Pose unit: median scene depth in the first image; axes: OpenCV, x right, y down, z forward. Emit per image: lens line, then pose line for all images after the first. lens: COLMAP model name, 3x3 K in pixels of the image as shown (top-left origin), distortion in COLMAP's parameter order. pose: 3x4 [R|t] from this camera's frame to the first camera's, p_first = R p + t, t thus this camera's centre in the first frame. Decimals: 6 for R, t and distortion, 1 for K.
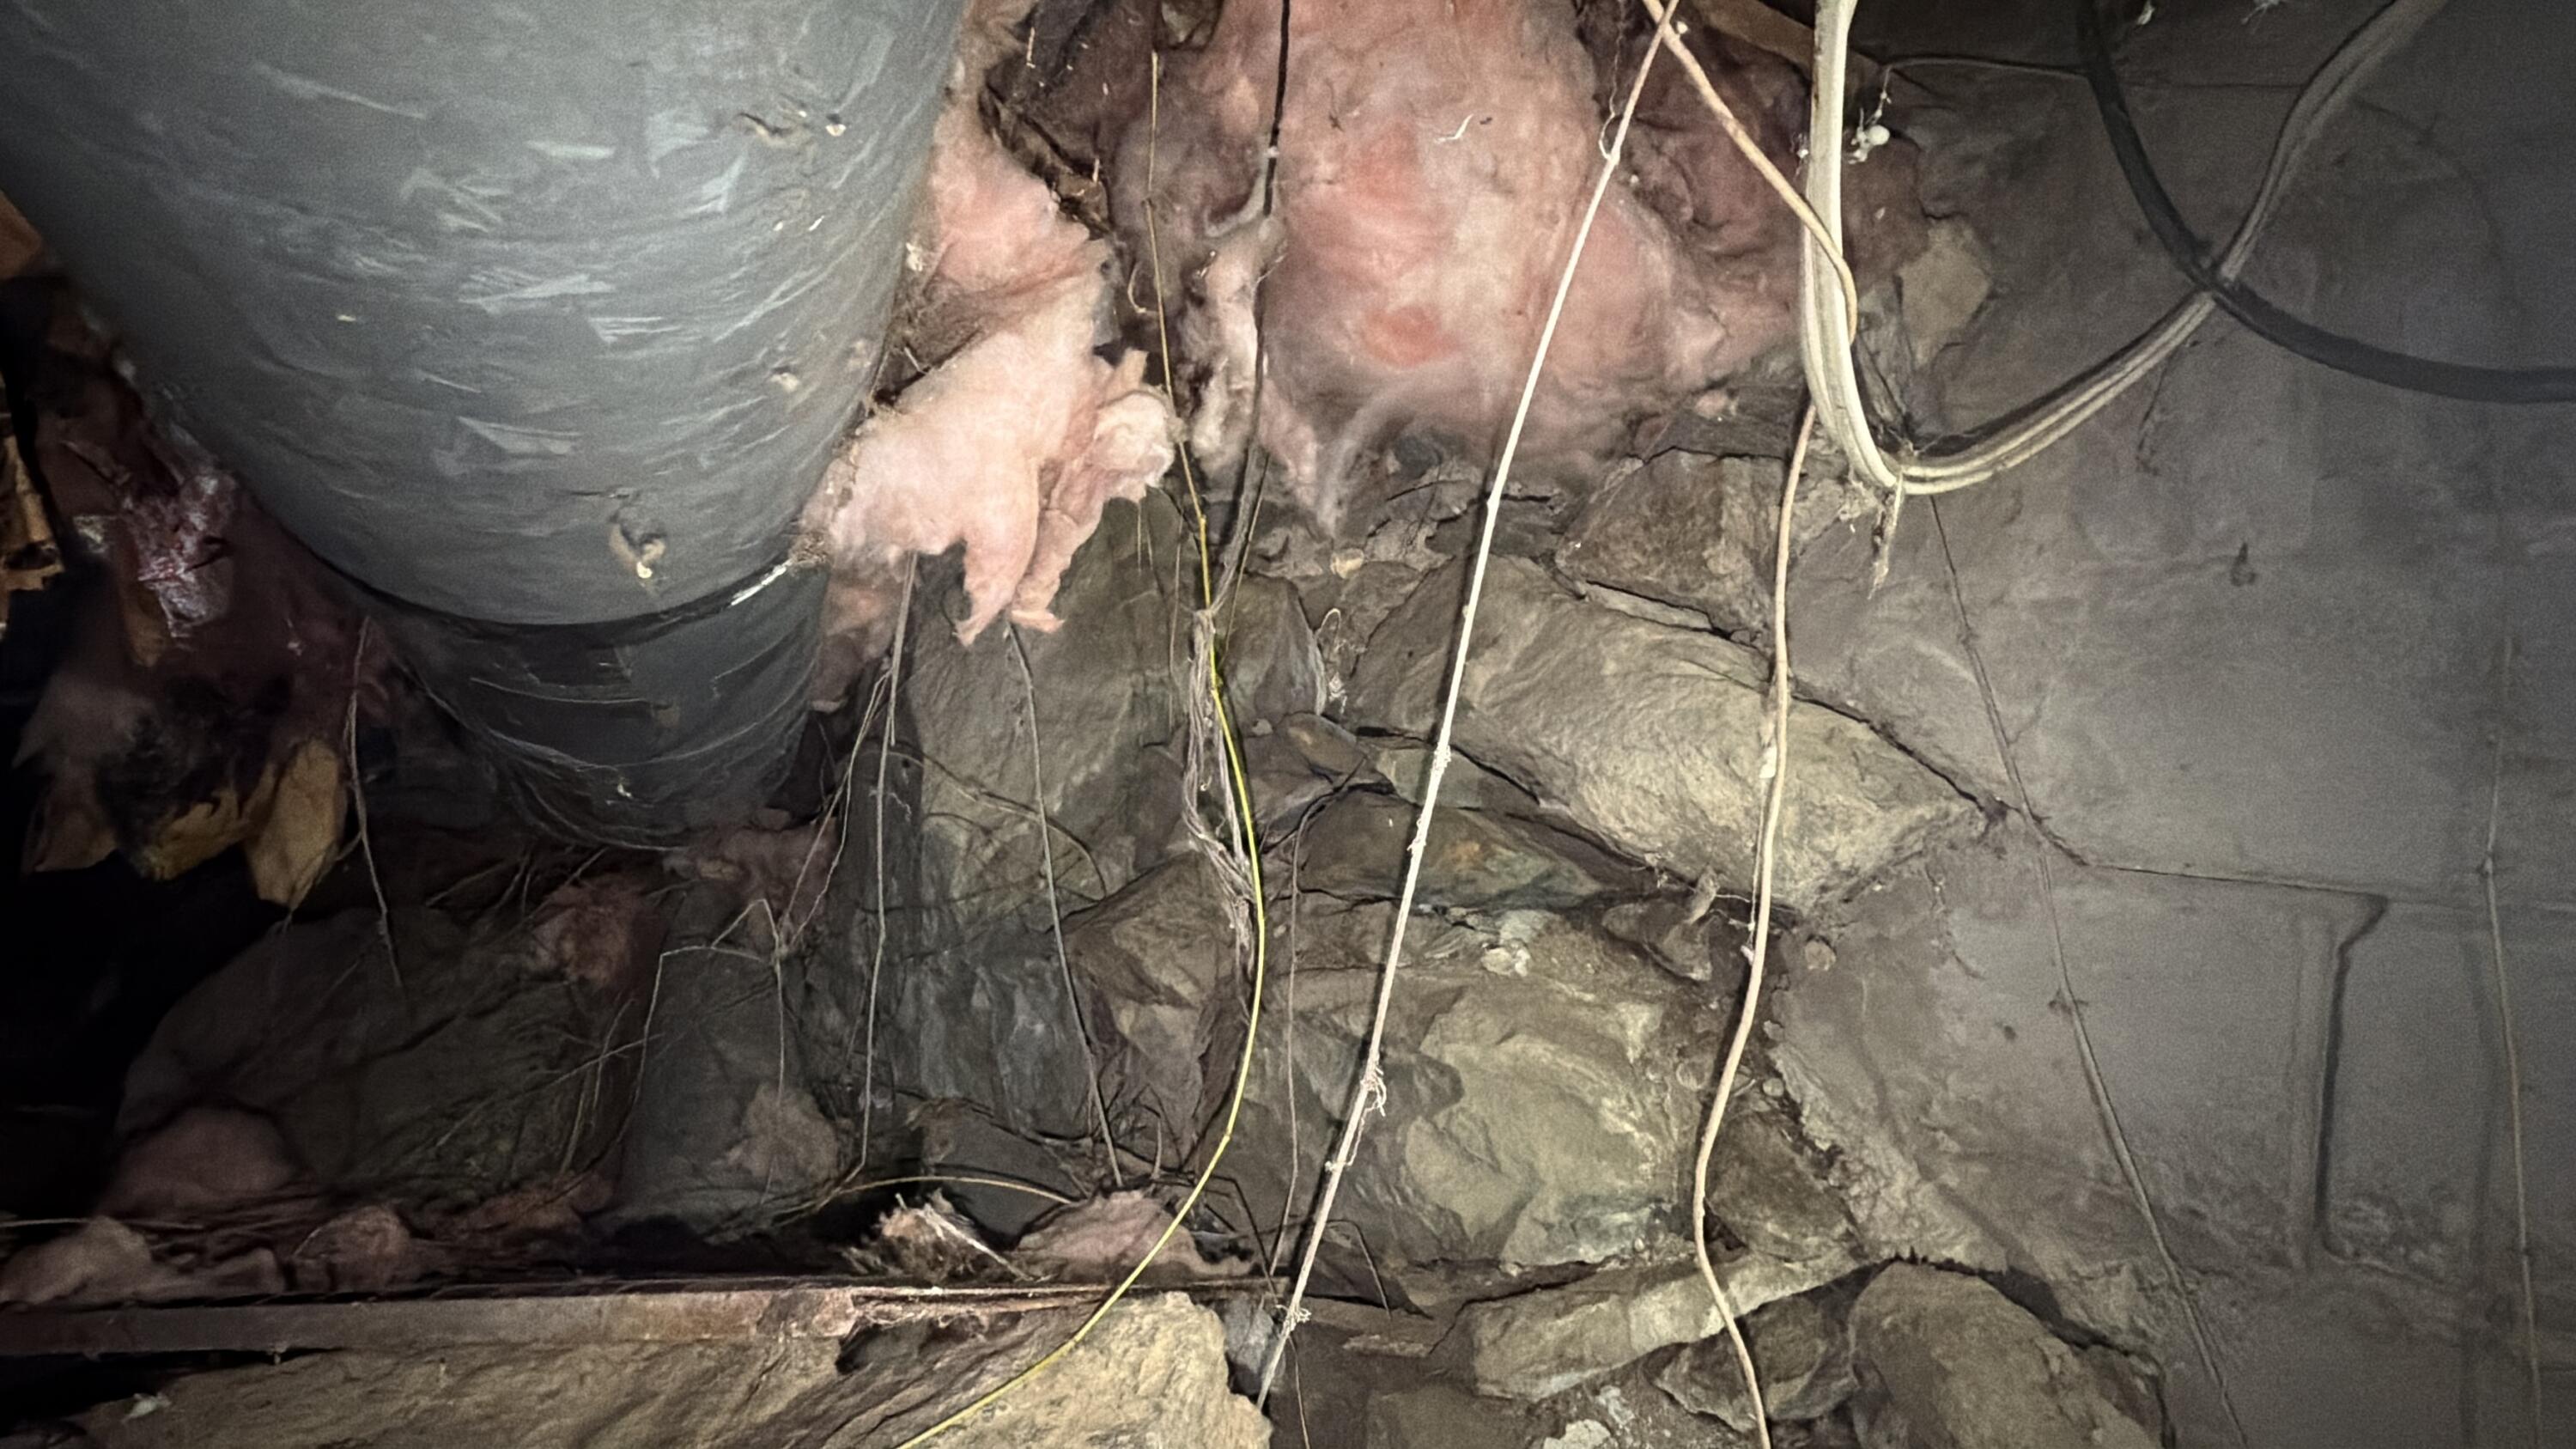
lens RADIAL K [[1176.4, 0, 1292.6], [0, 1176.4, 737.3], [0, 0, 1]] dist [-0.001188, 0.000211]
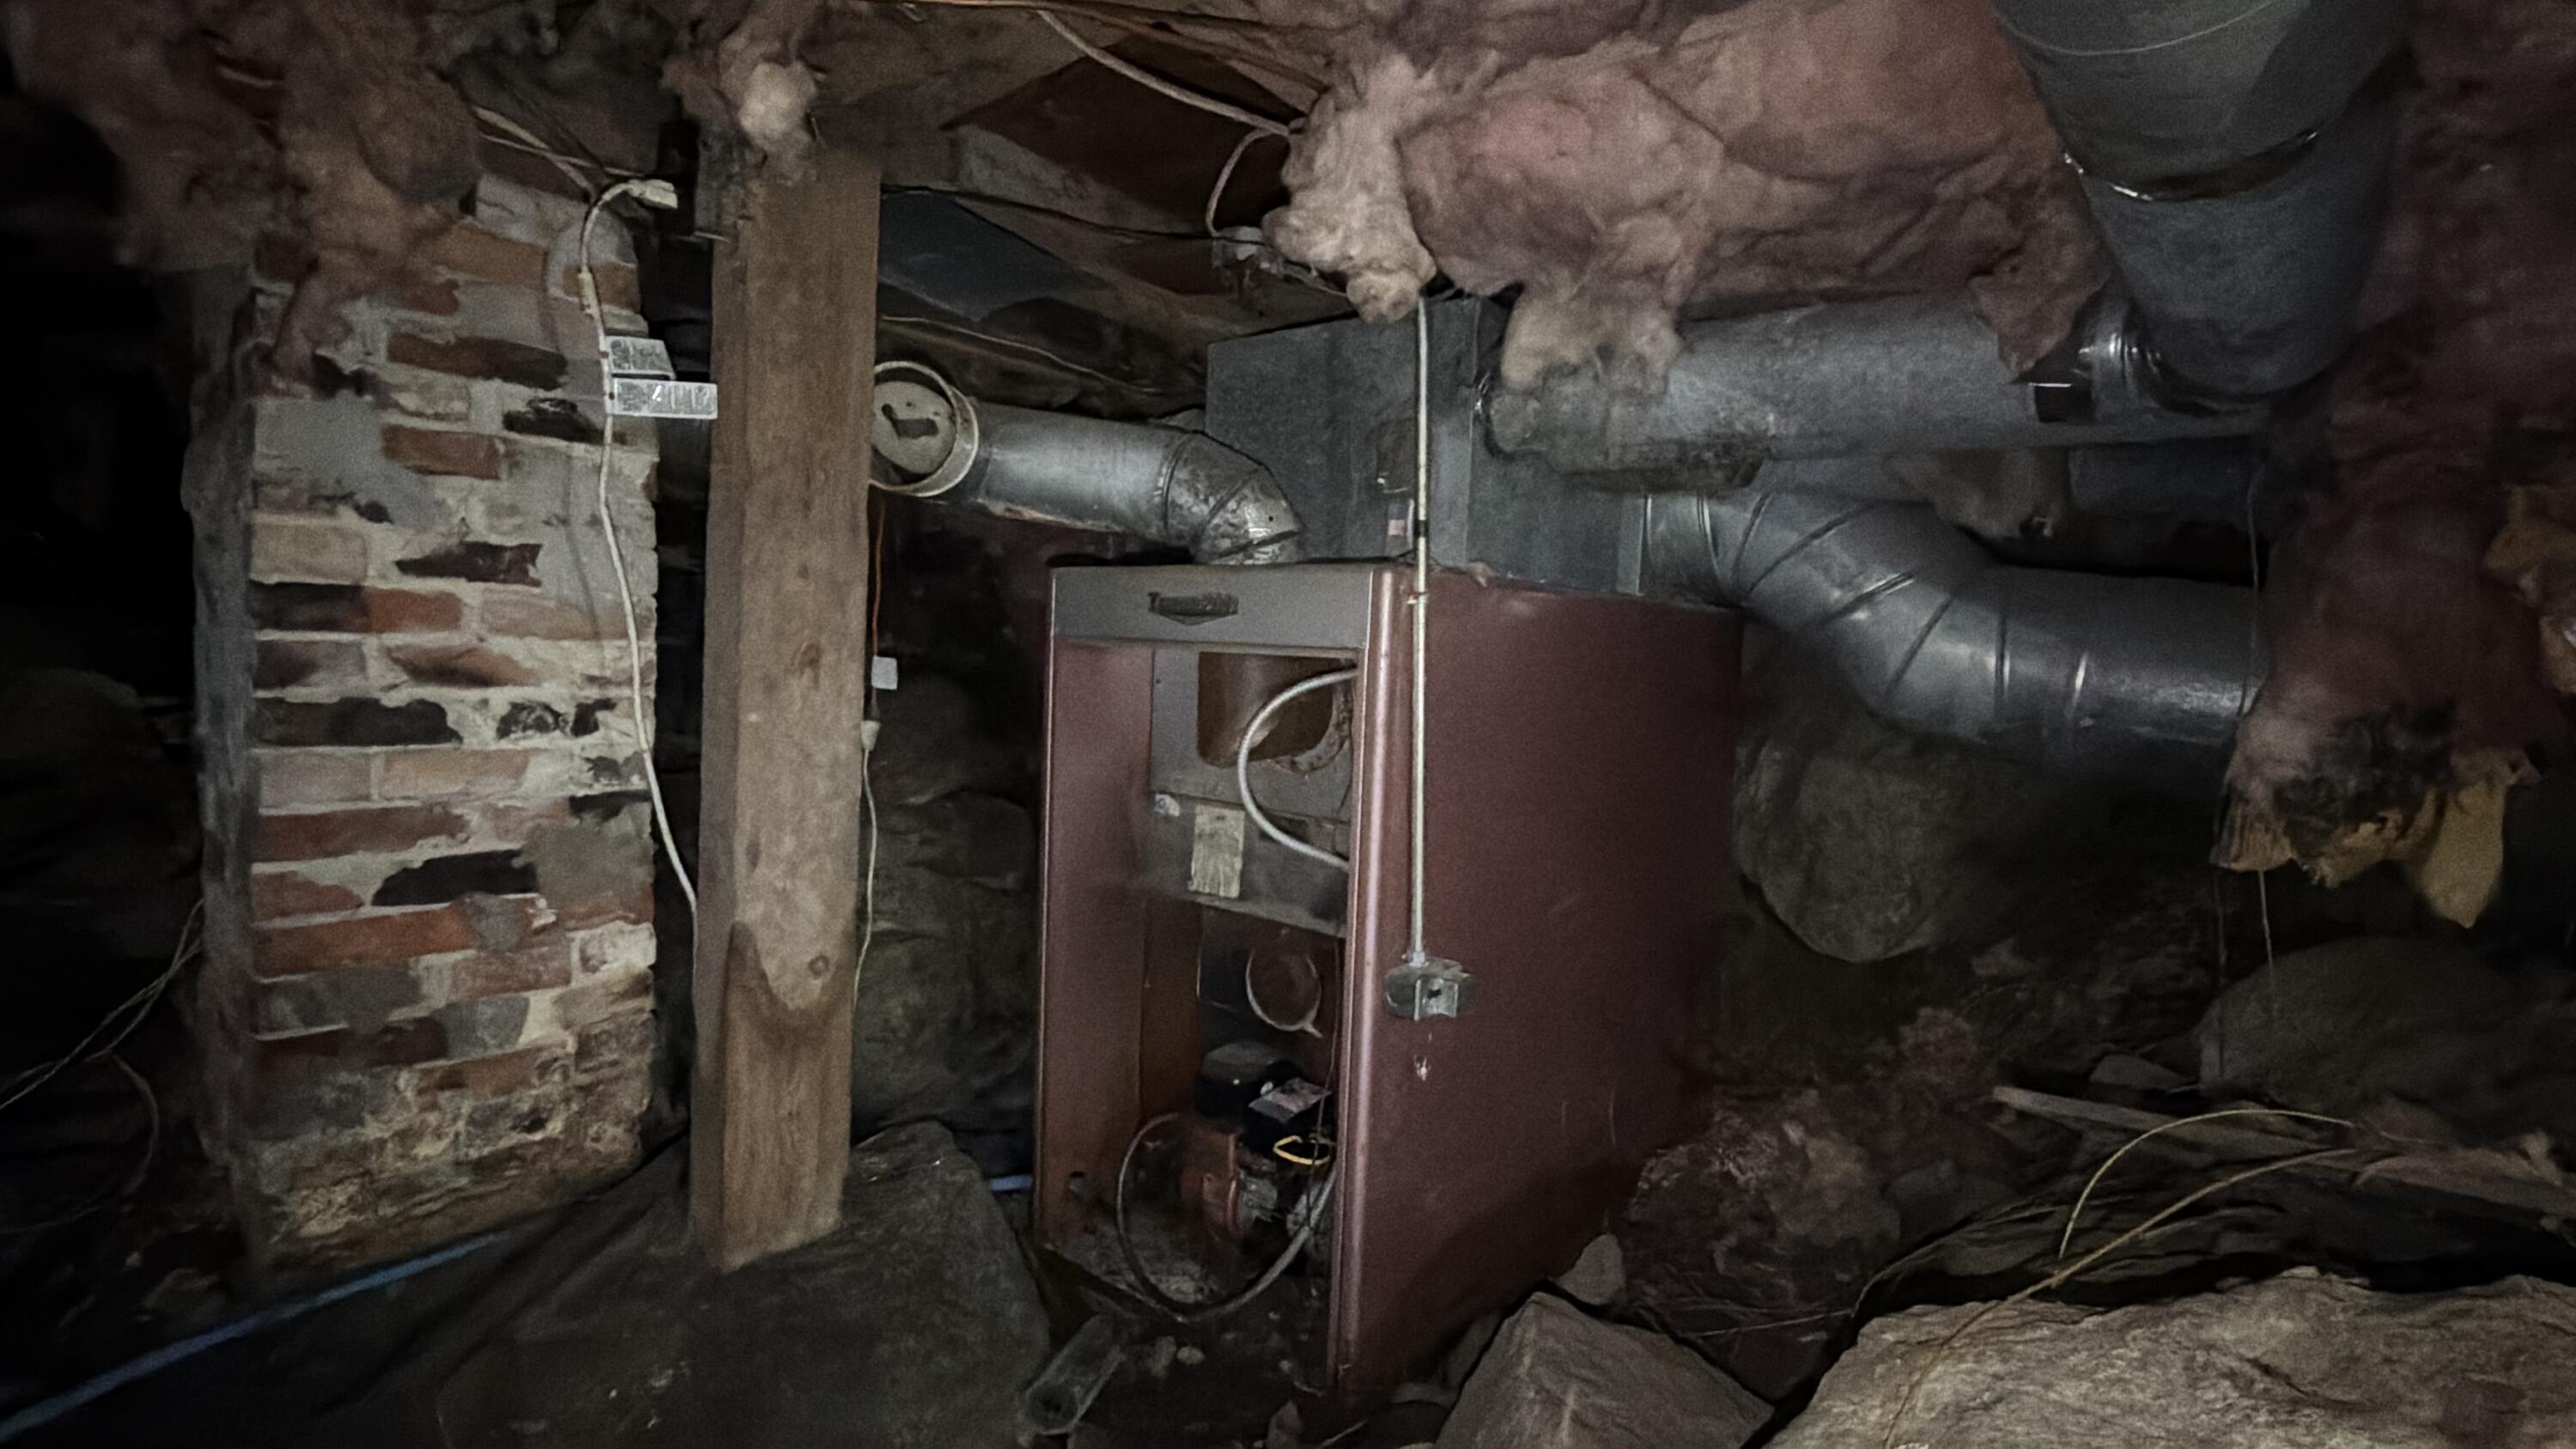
lens RADIAL K [[1176.4, 0, 1298.6], [0, 1176.4, 724.1], [0, 0, 1]] dist [-0.001188, 0.000211]
pose [[0.343147, -0.023355, -0.938991, -0.317817], [-0.022232, 0.999209, -0.032977, 0.031305], [0.939018, 0.032191, 0.342357, -0.500217]]
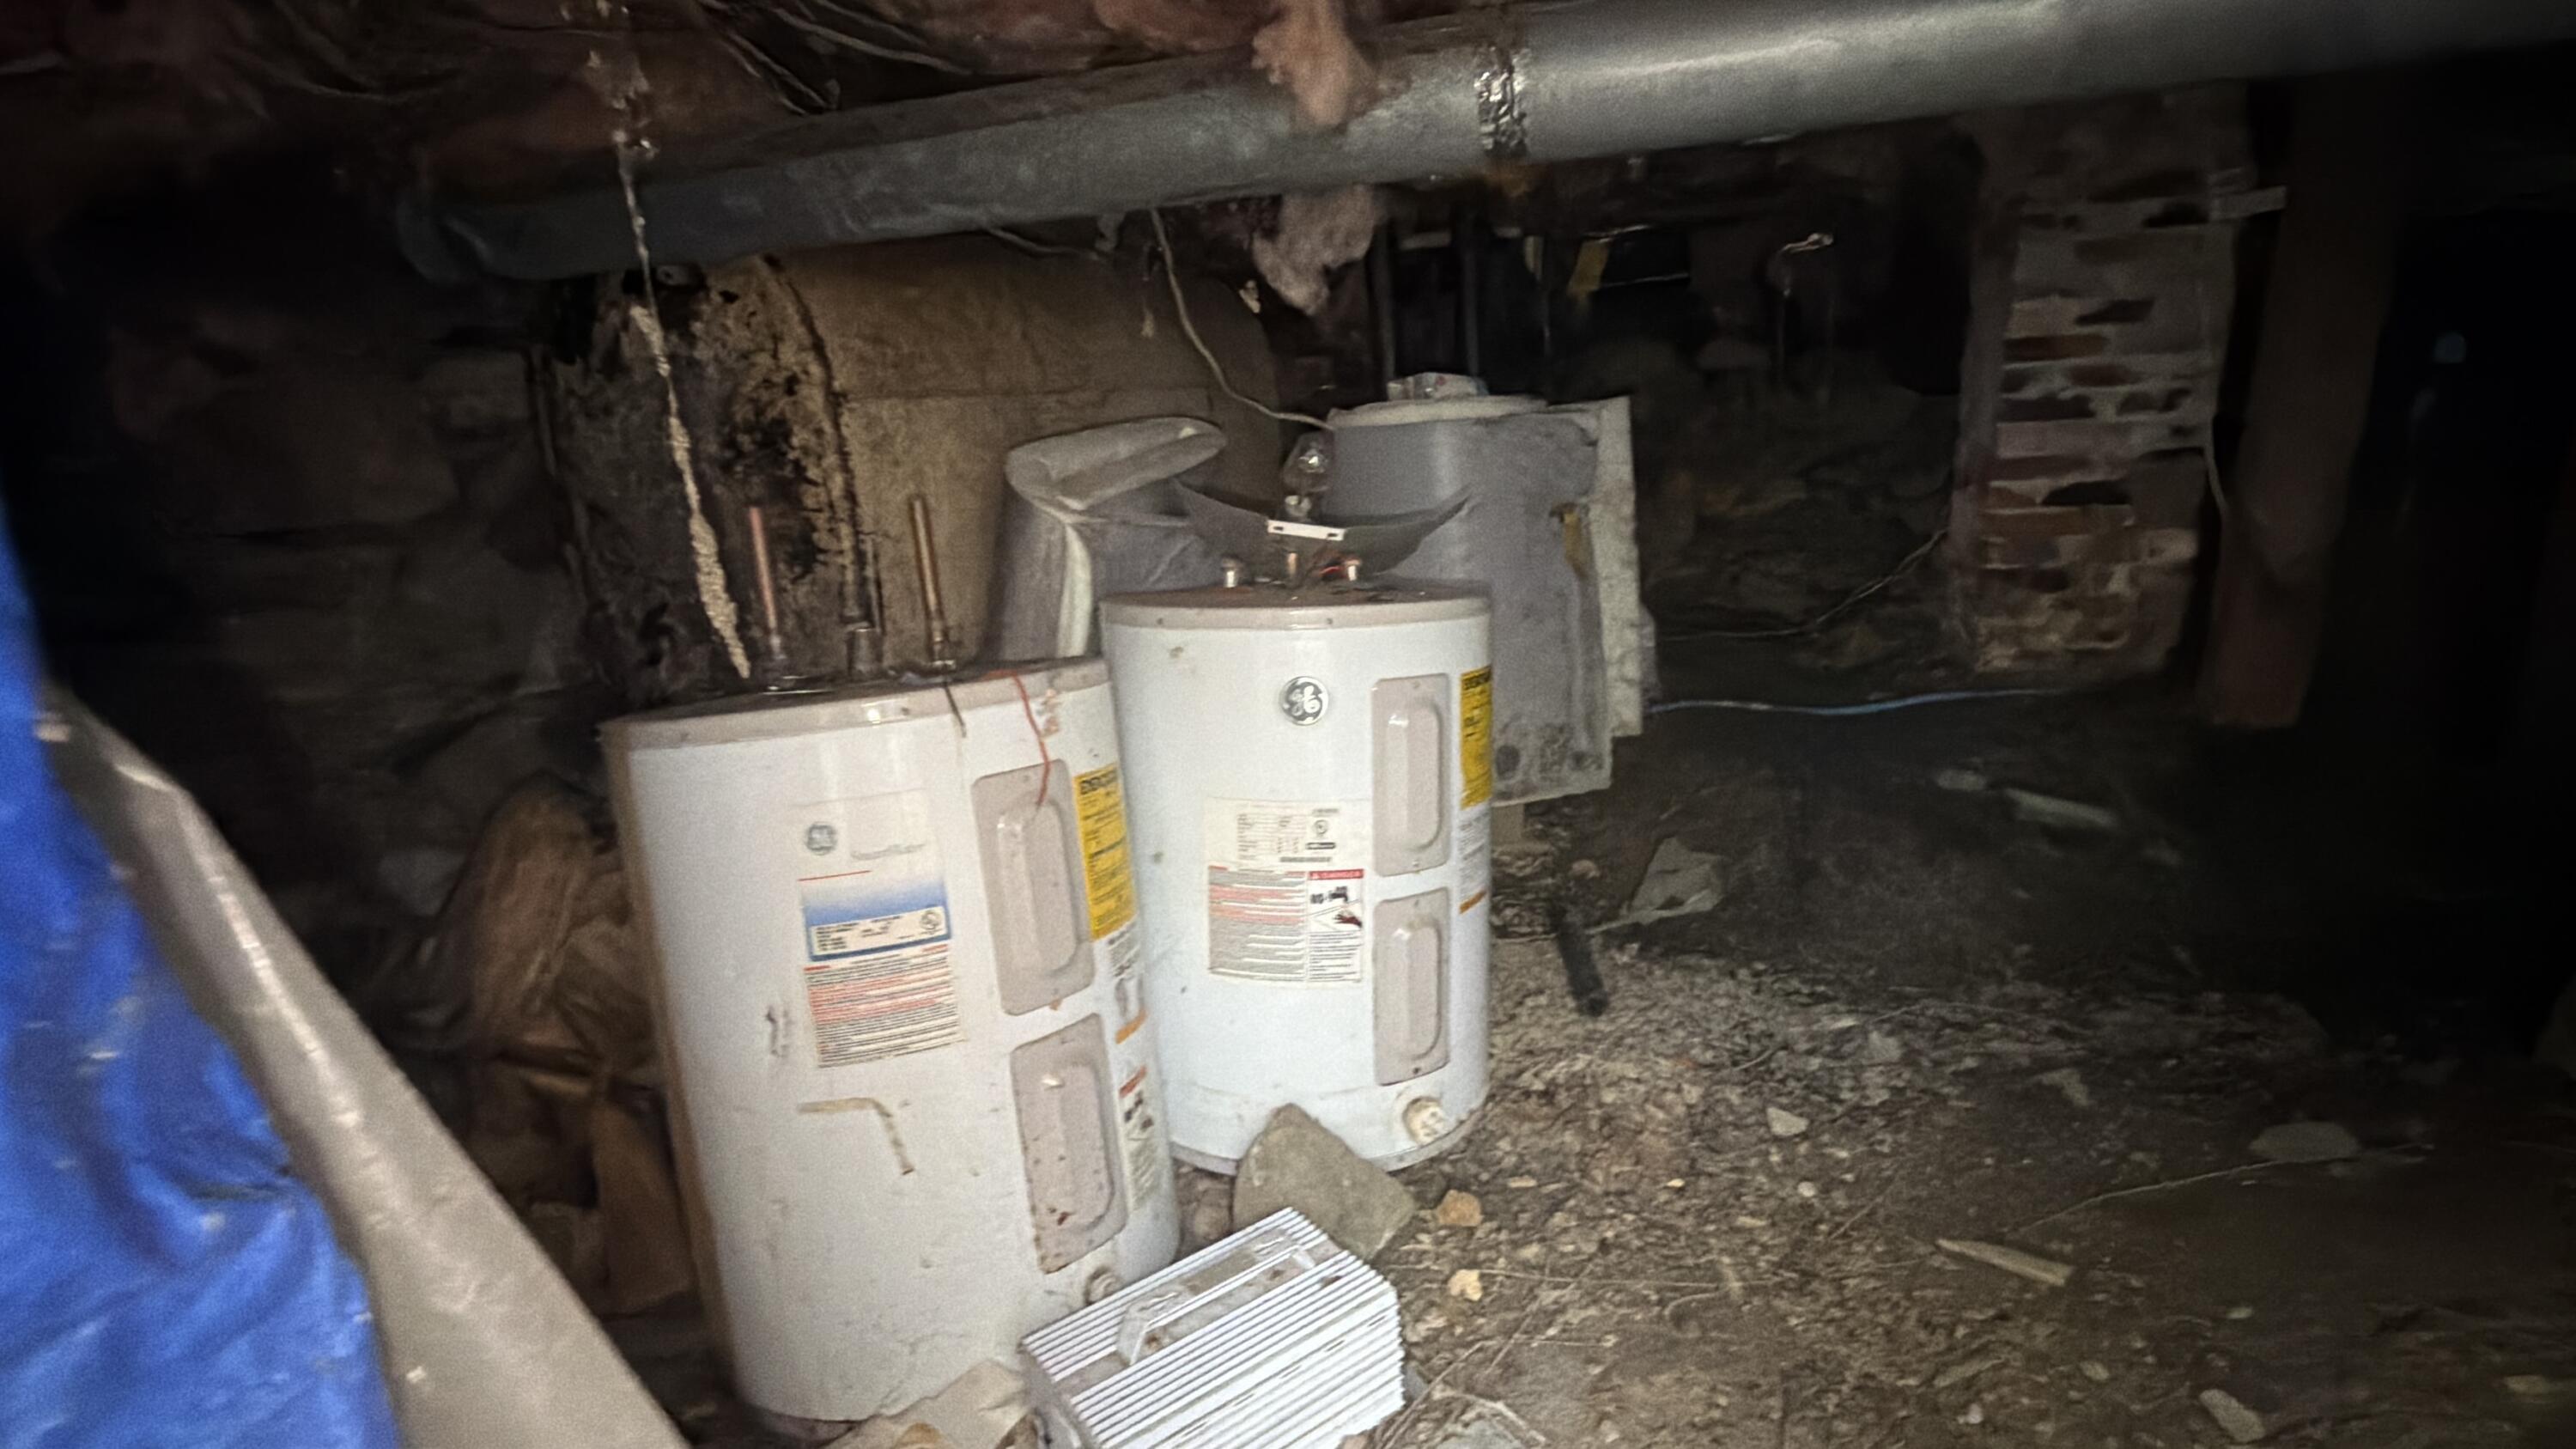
lens RADIAL K [[1176.4, 0, 1292.0], [0, 1176.4, 727.6], [0, 0, 1]] dist [-0.001188, 0.000211]
pose [[-0.727073, 0.169694, -0.665259, 1.372080], [-0.001421, 0.968599, 0.248623, 0.050034], [0.686559, 0.181712, -0.704001, -0.189399]]
